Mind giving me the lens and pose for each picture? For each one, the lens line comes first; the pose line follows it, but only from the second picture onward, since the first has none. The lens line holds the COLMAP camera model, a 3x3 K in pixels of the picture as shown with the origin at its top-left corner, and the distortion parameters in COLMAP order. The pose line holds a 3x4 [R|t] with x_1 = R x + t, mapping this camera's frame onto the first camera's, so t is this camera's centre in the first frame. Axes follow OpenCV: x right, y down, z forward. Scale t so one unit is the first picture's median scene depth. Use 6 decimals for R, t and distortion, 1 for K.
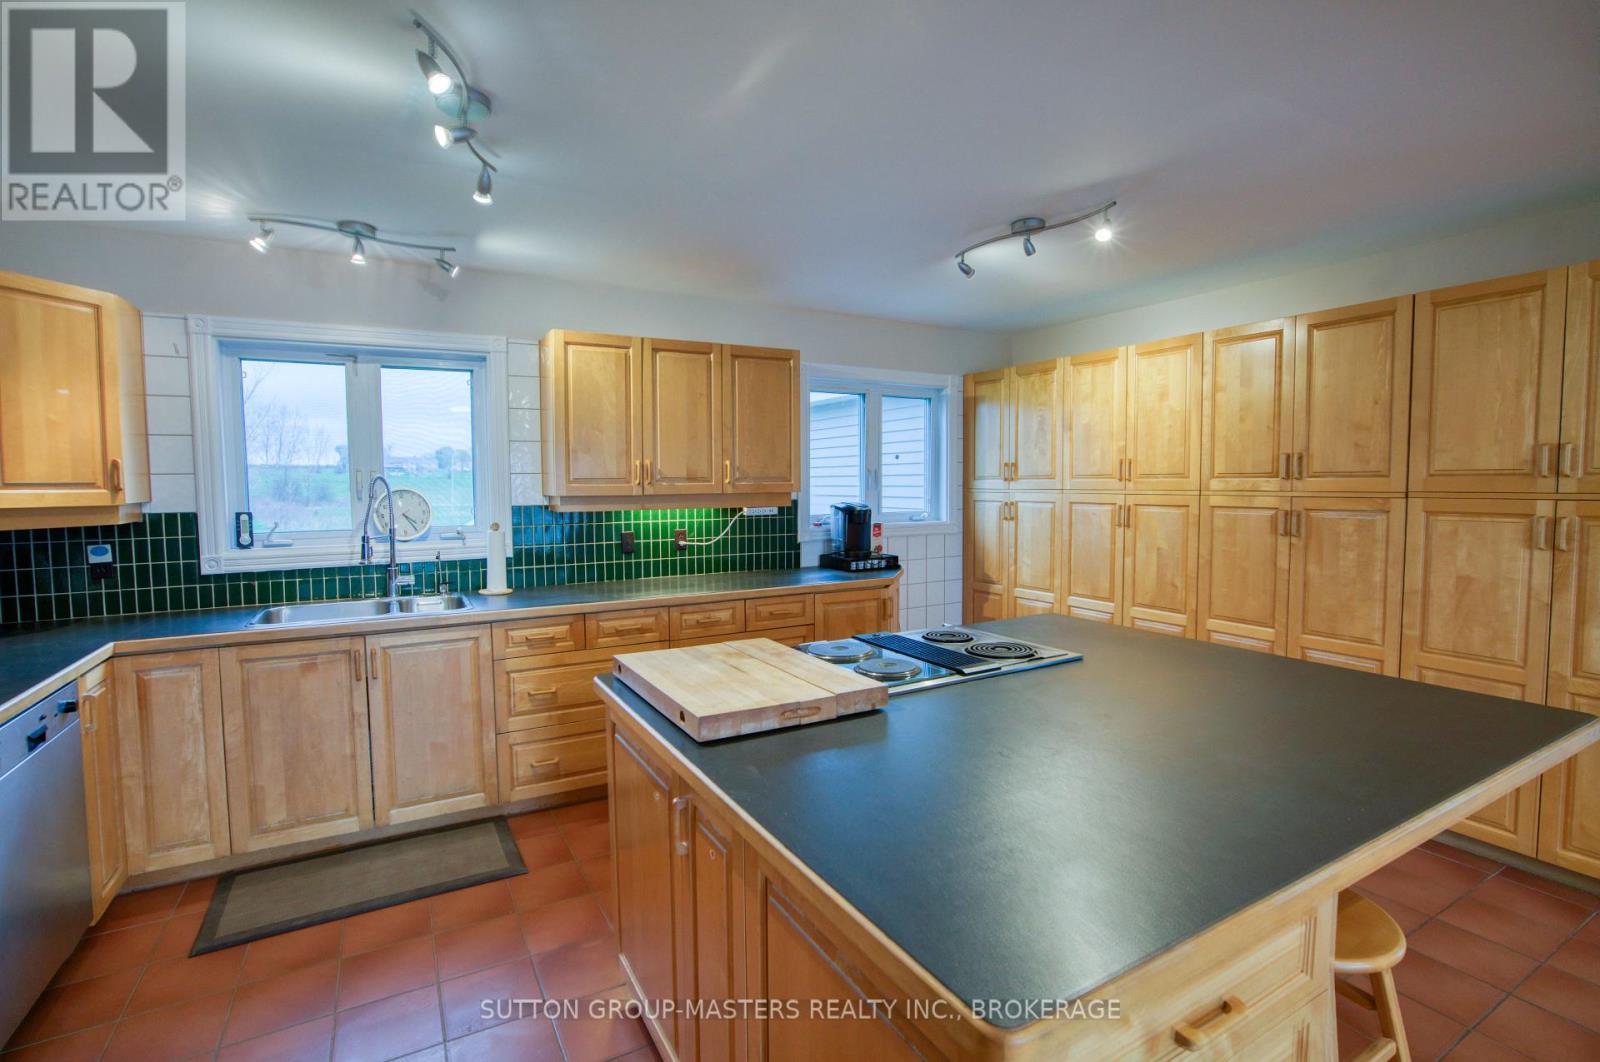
lens RADIAL K [[735.4, 0, 788.8], [0, 735.4, 522.3], [0, 0, 1]] dist [-0.054755, 0.018185]
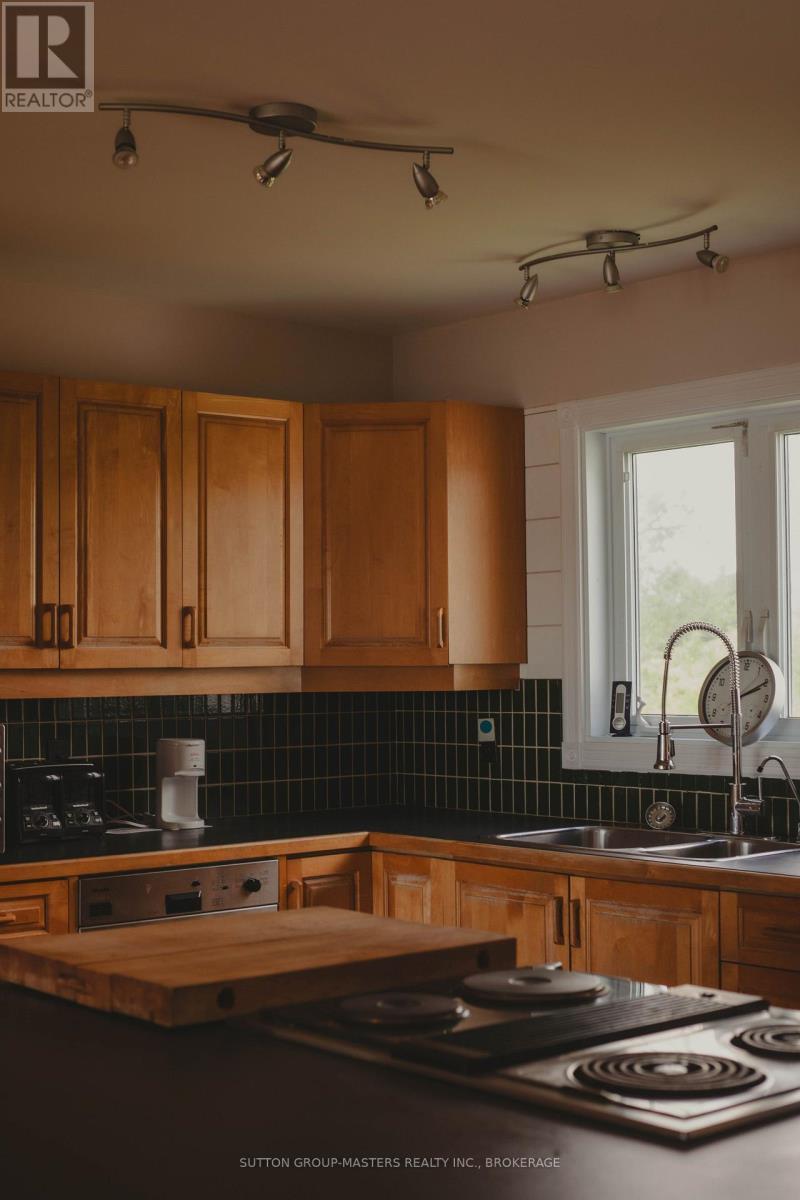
lens RADIAL K [[1723.2, 0, 400.0], [0, 1723.2, 600.0], [0, 0, 1]] dist [-0.110774, -0.028719]
pose [[0.204372, -0.029747, -0.978441, 0.691990], [-0.050073, 0.997912, -0.040798, -0.012643], [0.977612, 0.057331, 0.202456, 0.427070]]
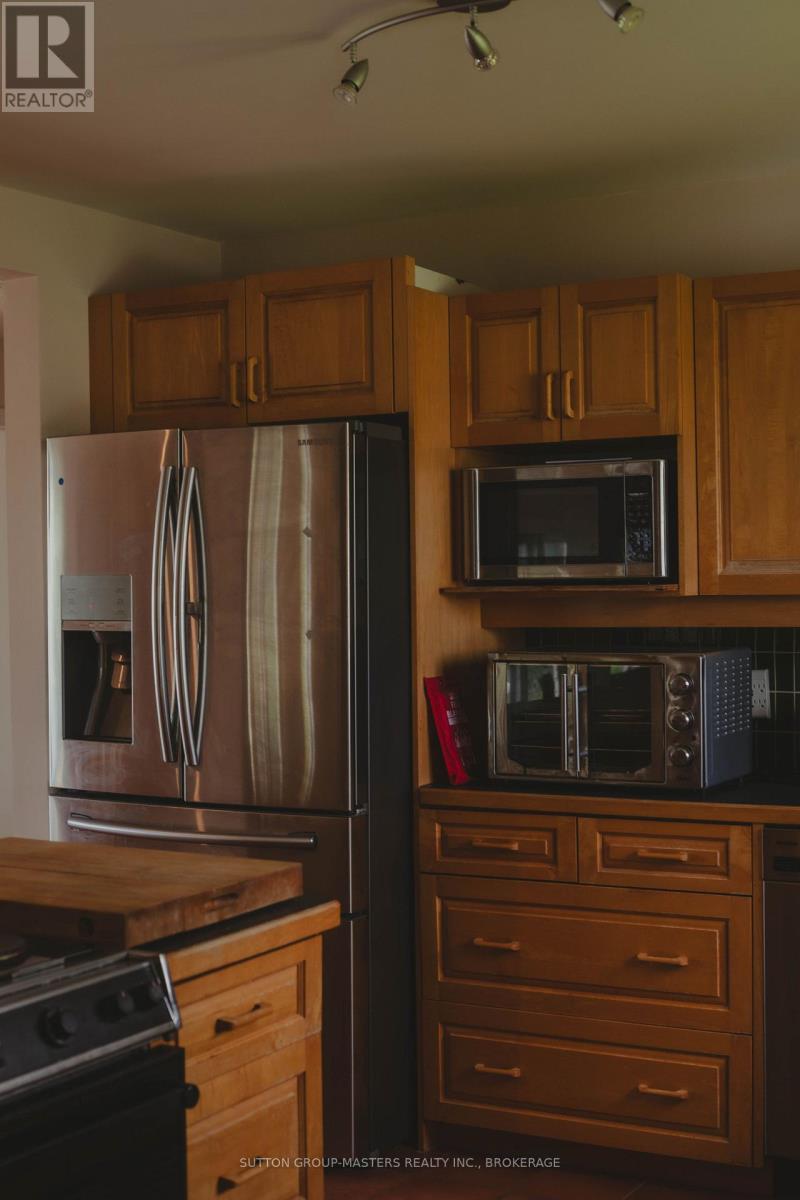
lens RADIAL K [[1723.2, 0, 400.0], [0, 1723.2, 600.0], [0, 0, 1]] dist [-0.110774, -0.028719]
pose [[-0.849799, 0.018731, -0.526775, 0.230762], [-0.013595, 0.998257, 0.057428, -0.059298], [0.526932, 0.055964, -0.848063, 1.260731]]
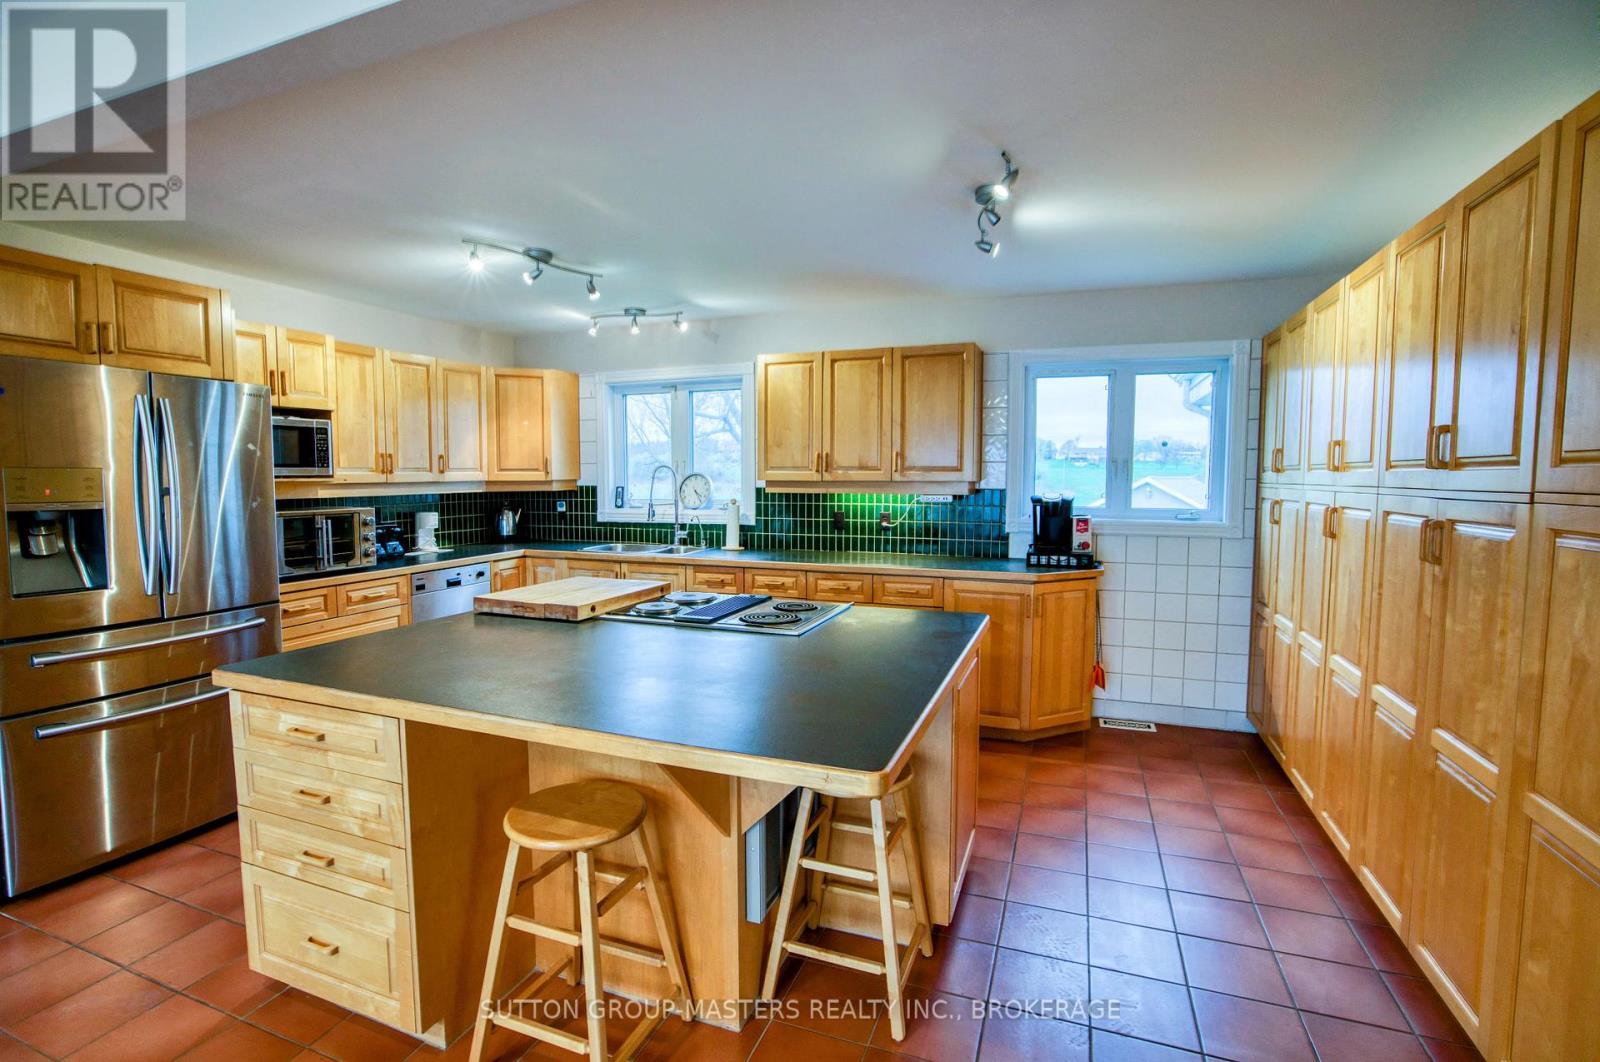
lens RADIAL K [[735.4, 0, 788.8], [0, 735.4, 522.3], [0, 0, 1]] dist [-0.054755, 0.018185]
pose [[0.644070, 0.058376, -0.762736, 0.733446], [-0.048487, 0.998194, 0.035453, -0.009376], [0.763428, 0.014149, 0.645738, 0.172038]]
